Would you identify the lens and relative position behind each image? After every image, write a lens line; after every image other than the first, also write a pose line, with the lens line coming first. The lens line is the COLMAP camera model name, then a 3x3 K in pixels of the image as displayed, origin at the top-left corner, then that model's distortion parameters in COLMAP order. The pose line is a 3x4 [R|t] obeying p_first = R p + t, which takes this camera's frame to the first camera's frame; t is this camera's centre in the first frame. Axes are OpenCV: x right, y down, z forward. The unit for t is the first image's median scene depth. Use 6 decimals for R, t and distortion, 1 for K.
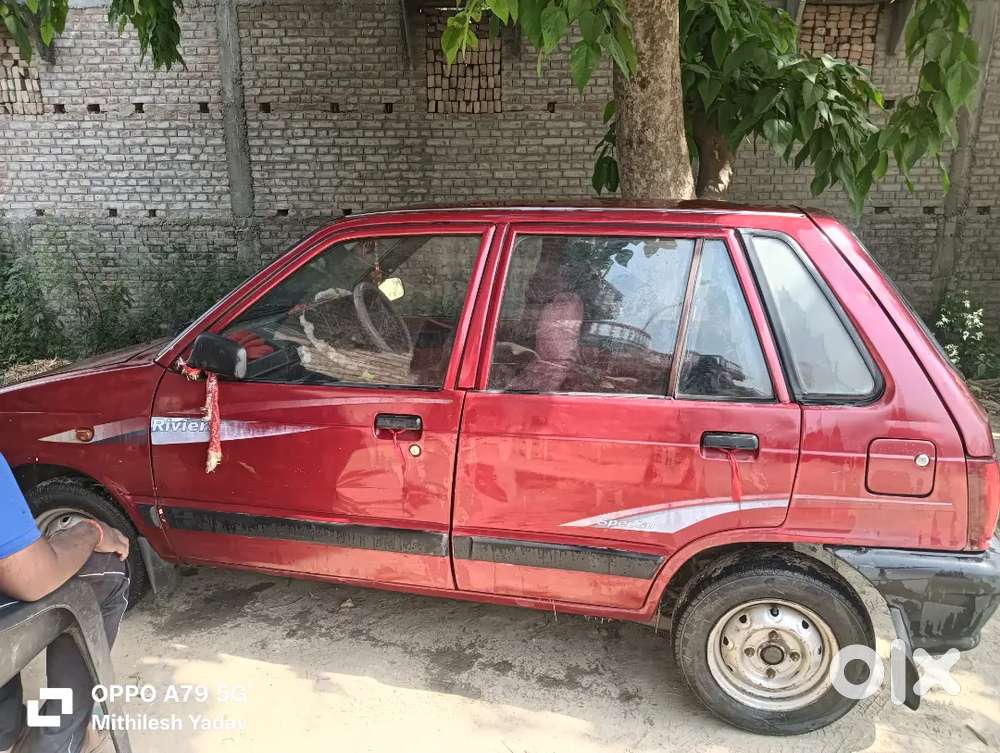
lens RADIAL K [[804.2, 0, 499.3], [0, 804.2, 377.5], [0, 0, 1]] dist [0.011902, -0.043359]
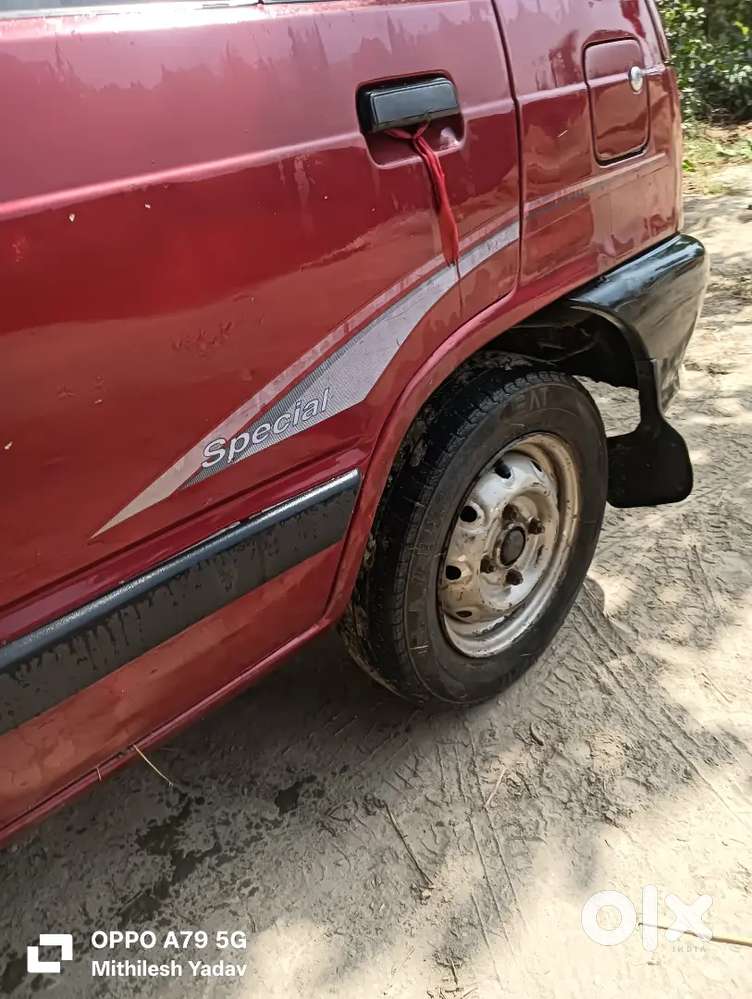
lens RADIAL K [[803.4, 0, 377.1], [0, 803.4, 501.8], [0, 0, 1]] dist [0.011902, -0.043359]
pose [[0.536696, -0.470800, 0.700218, -0.064394], [0.302824, 0.882050, 0.360951, 0.088664], [-0.787563, 0.018322, 0.615962, 0.672591]]
